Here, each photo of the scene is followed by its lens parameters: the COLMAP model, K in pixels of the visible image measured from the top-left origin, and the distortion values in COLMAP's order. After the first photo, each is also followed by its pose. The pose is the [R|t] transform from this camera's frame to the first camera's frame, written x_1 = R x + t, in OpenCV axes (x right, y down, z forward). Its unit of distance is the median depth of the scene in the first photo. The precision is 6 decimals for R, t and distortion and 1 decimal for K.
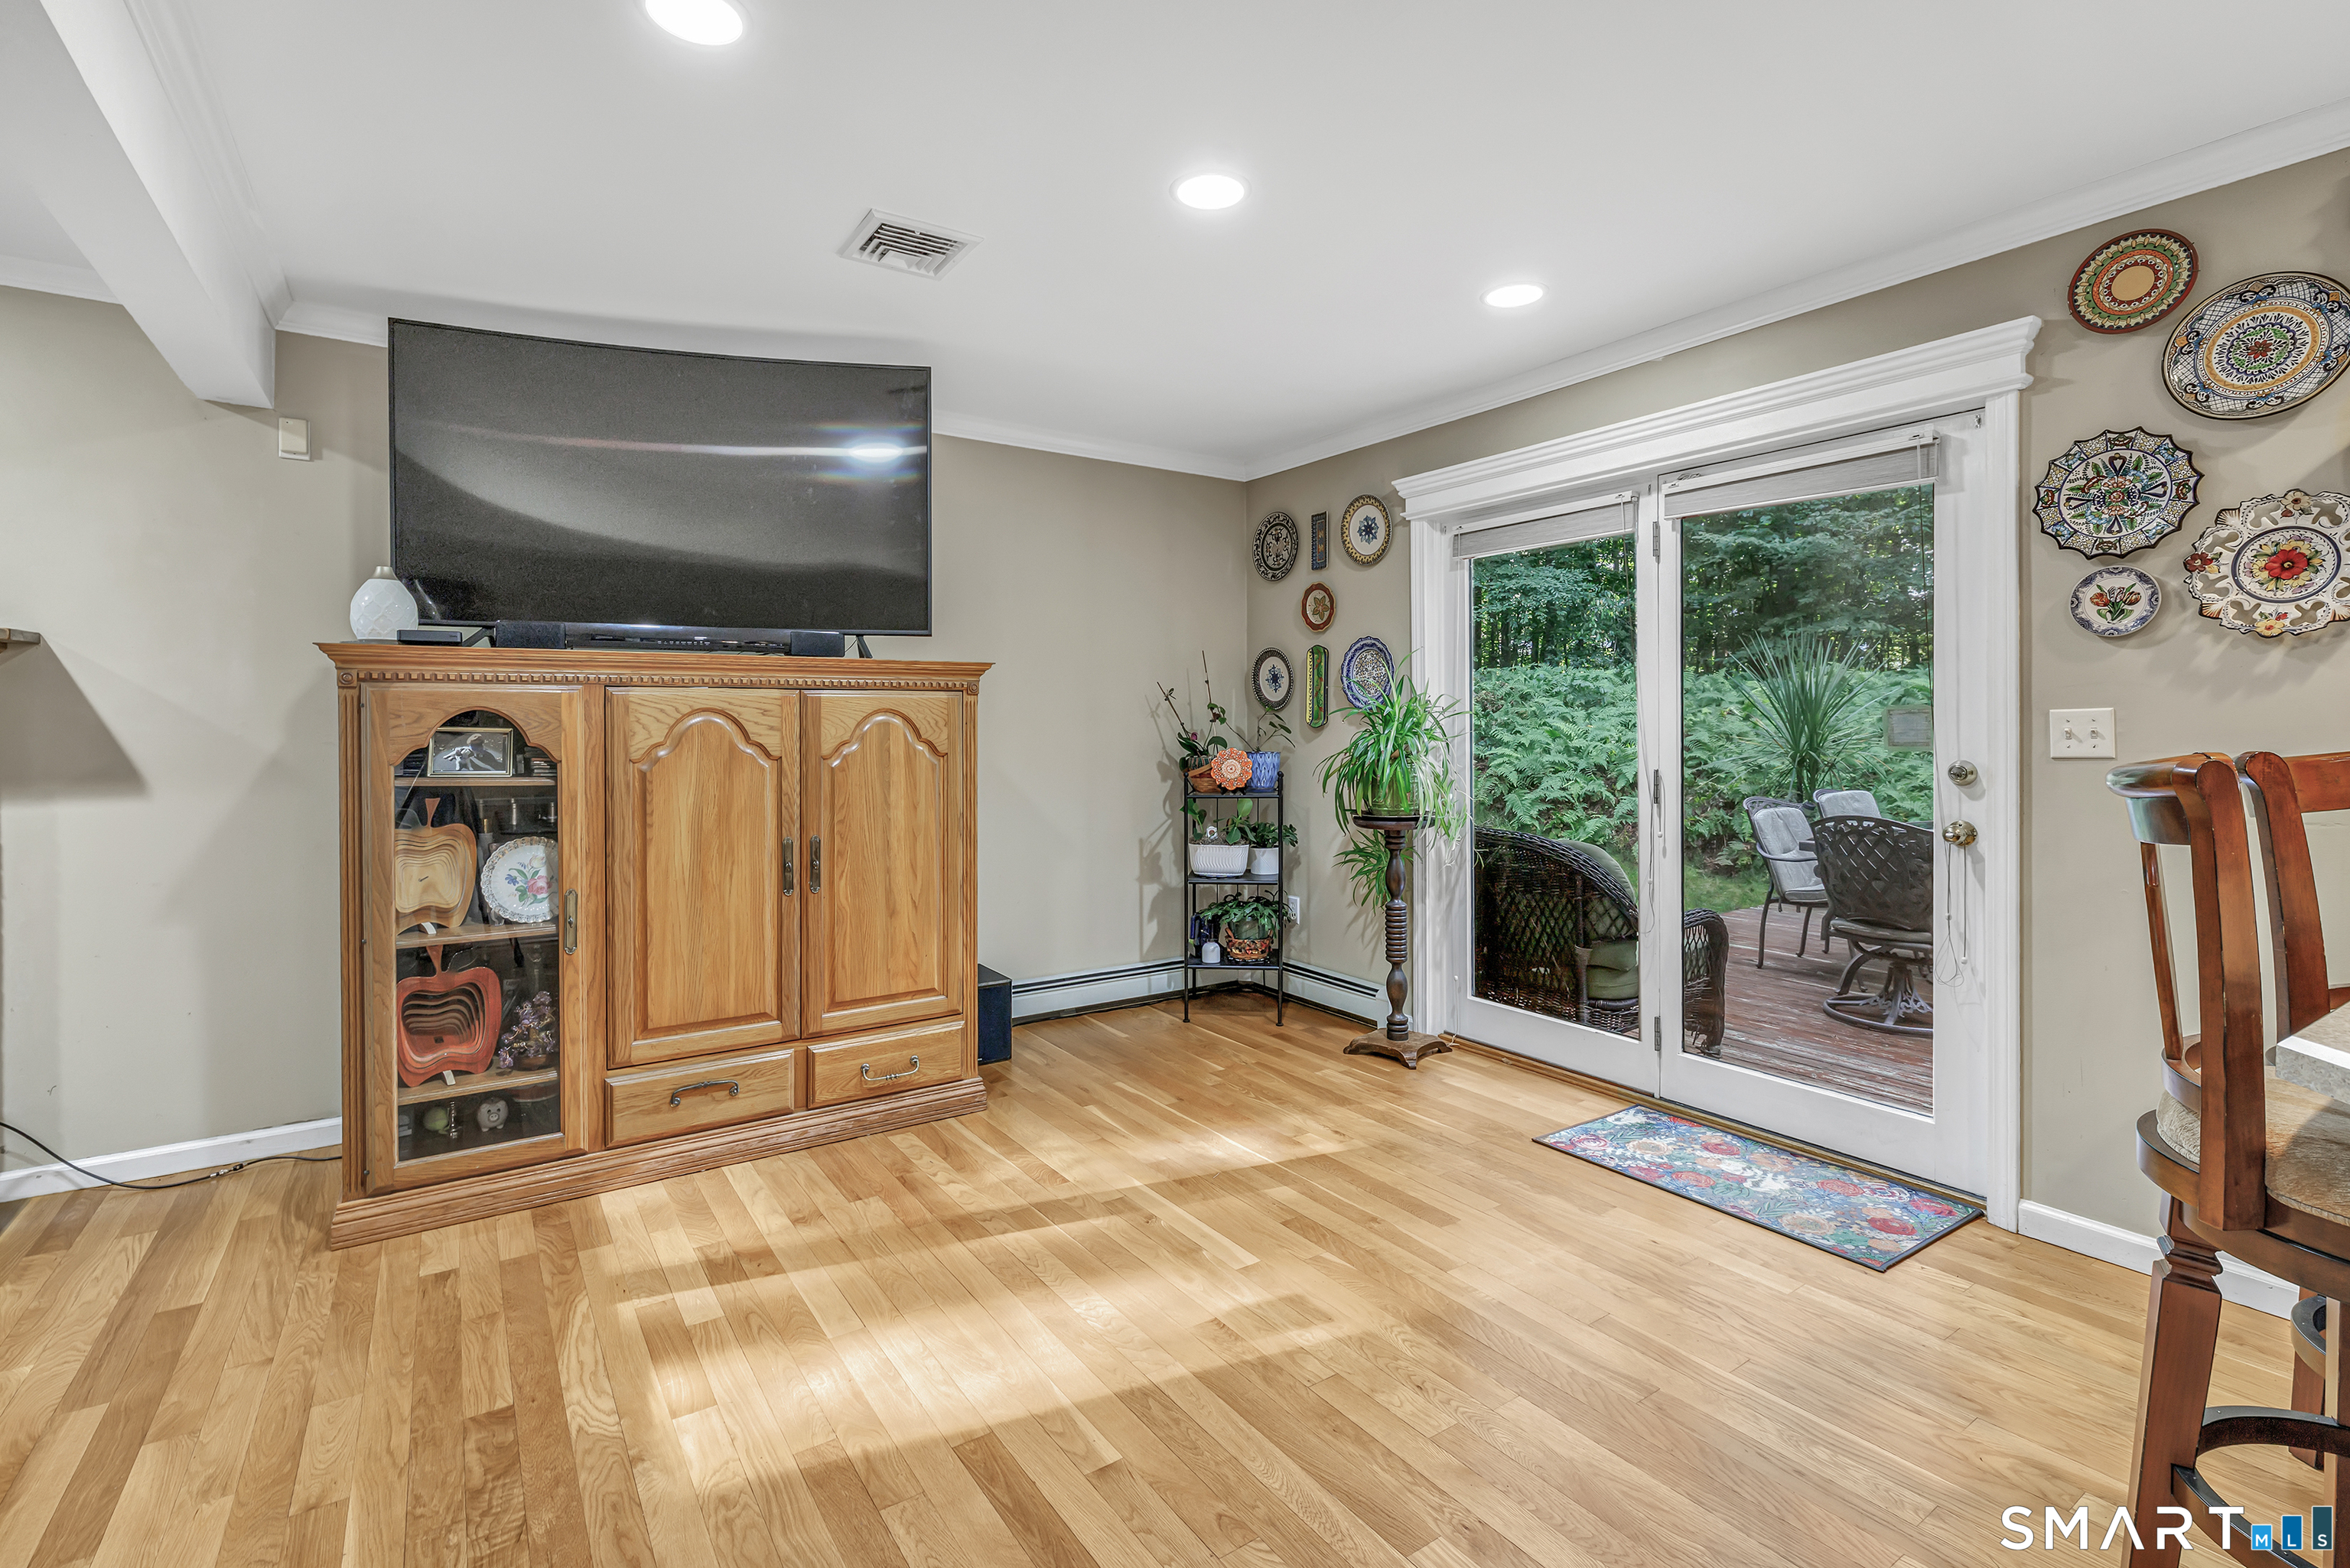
lens RADIAL K [[1059.2, 0, 1170.0], [0, 1059.2, 732.2], [0, 0, 1]] dist [0.003425, 0.000685]
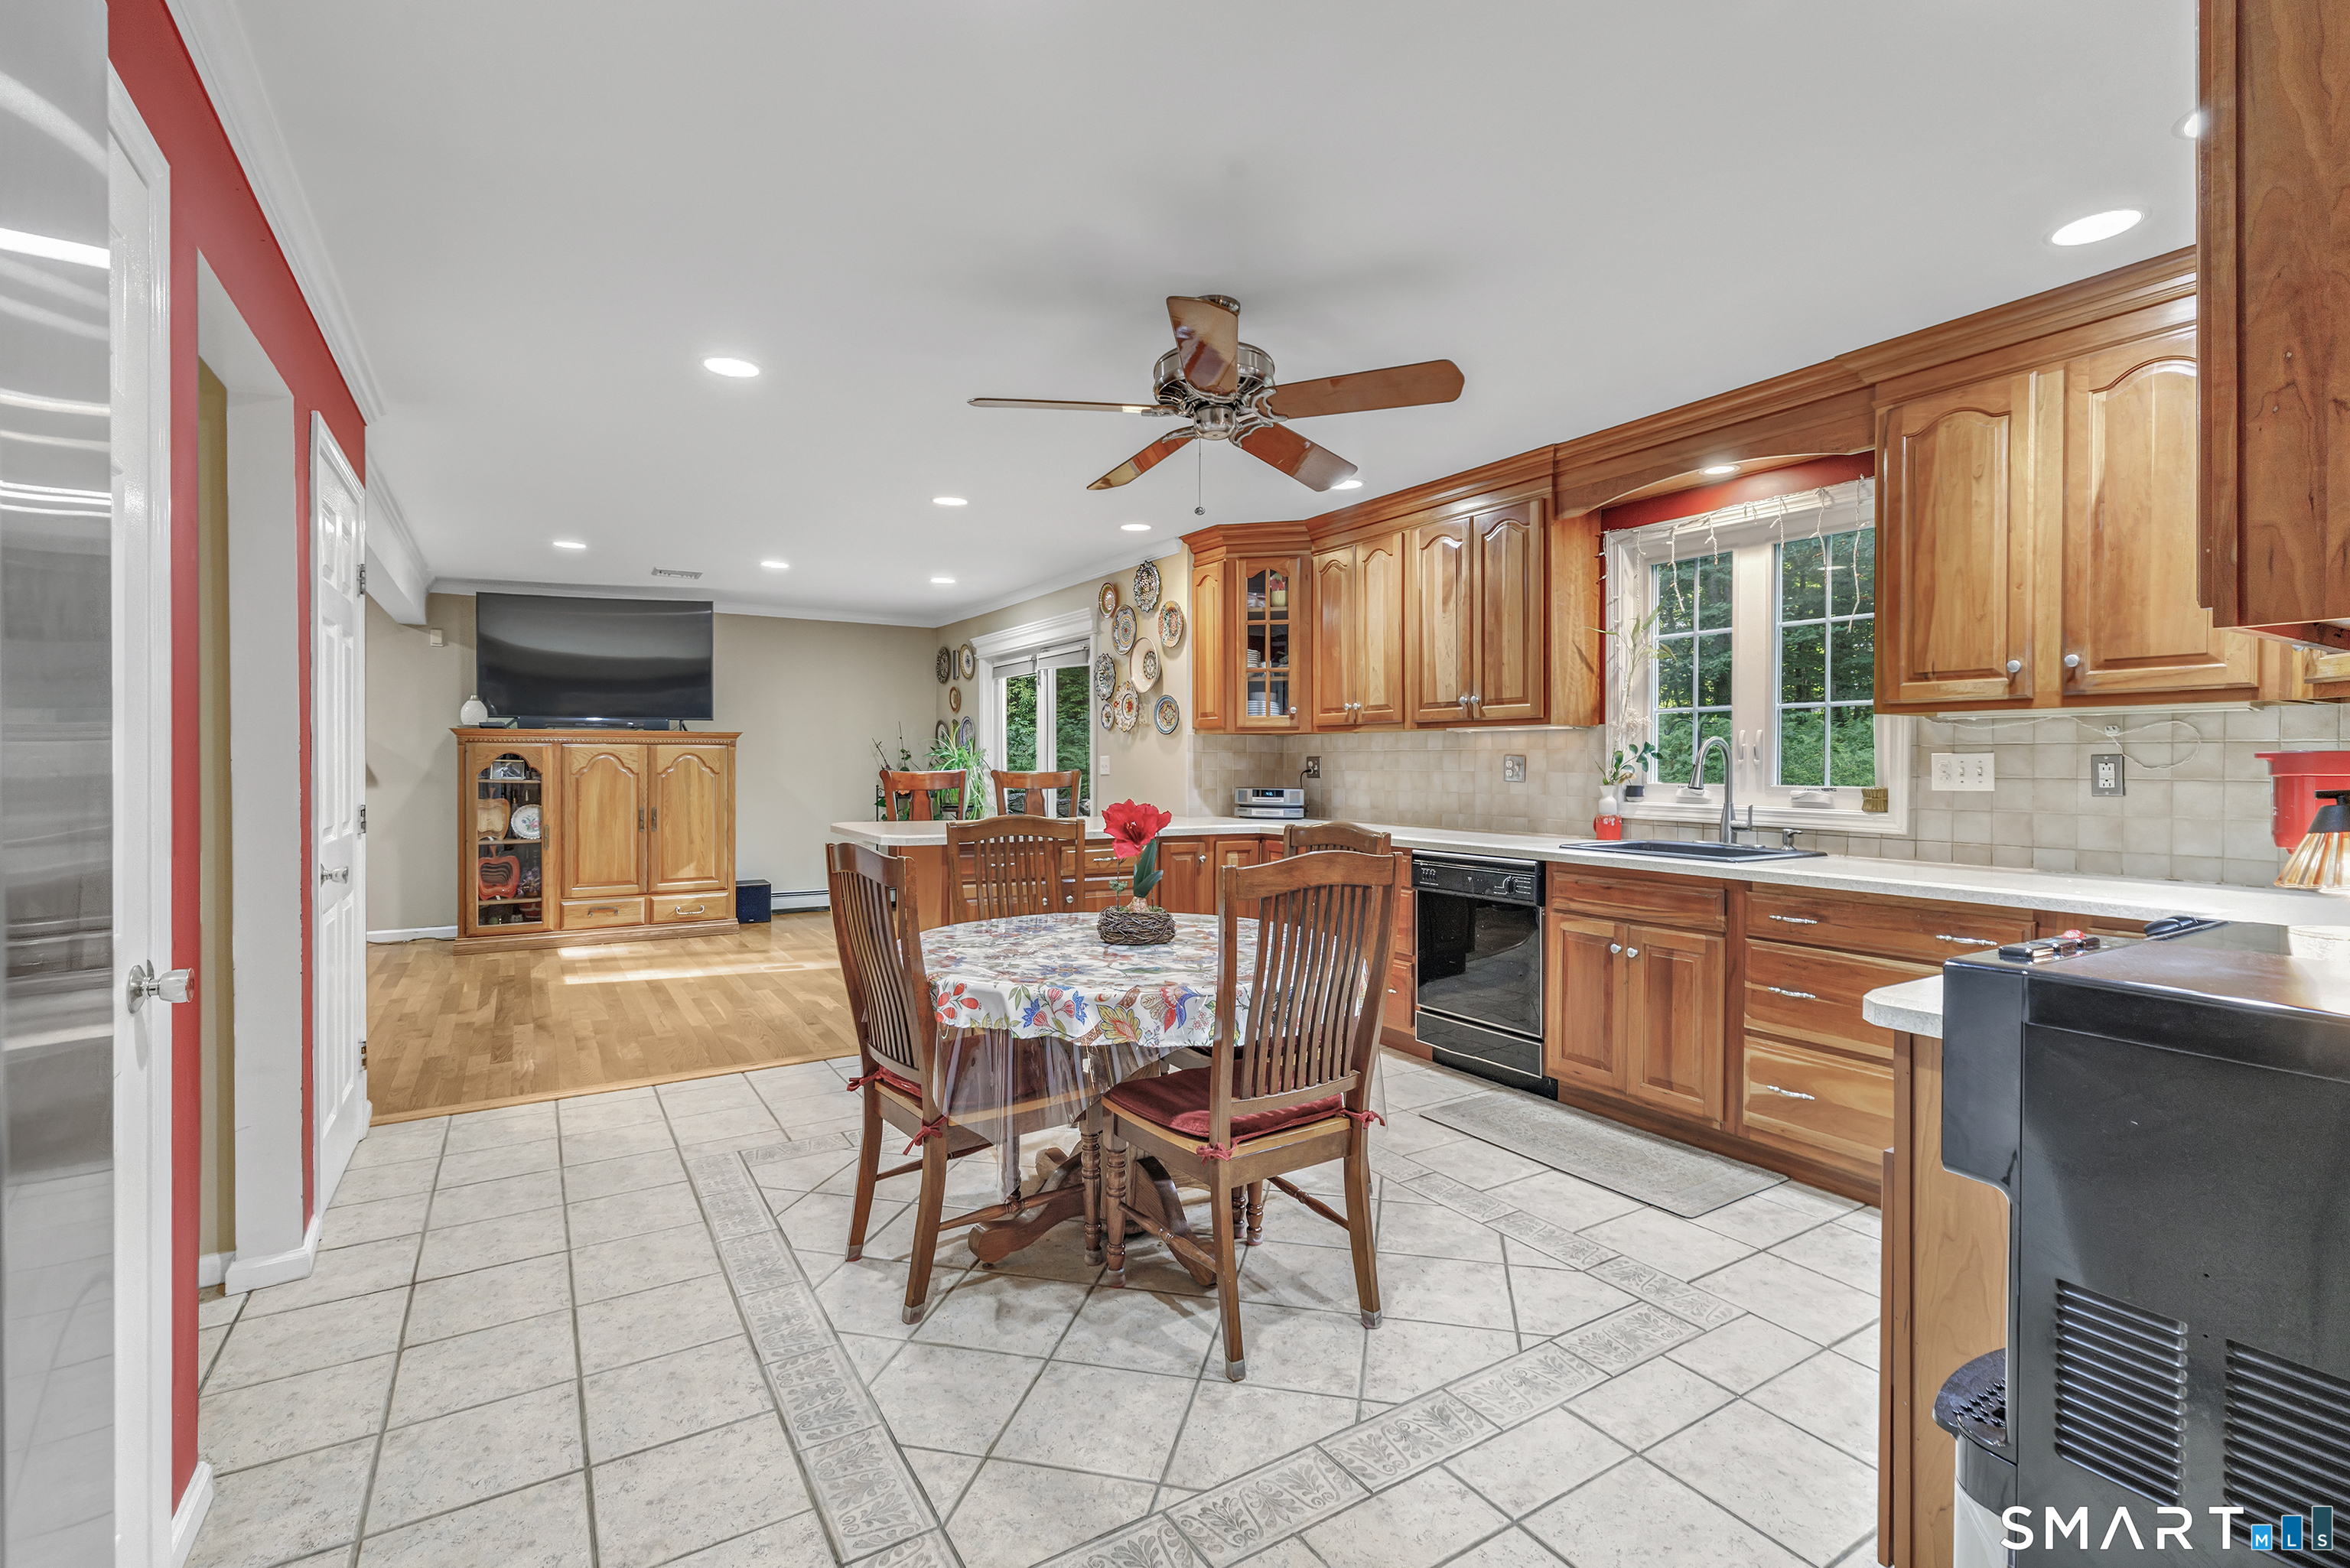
lens RADIAL K [[1059.2, 0, 1210.7], [0, 1059.2, 770.1], [0, 0, 1]] dist [0.003425, 0.000685]
pose [[0.999613, 0.005182, -0.027318, 0.985011], [-0.005147, 0.999986, 0.001330, 0.006772], [0.027325, -0.001189, 0.999626, -1.344452]]
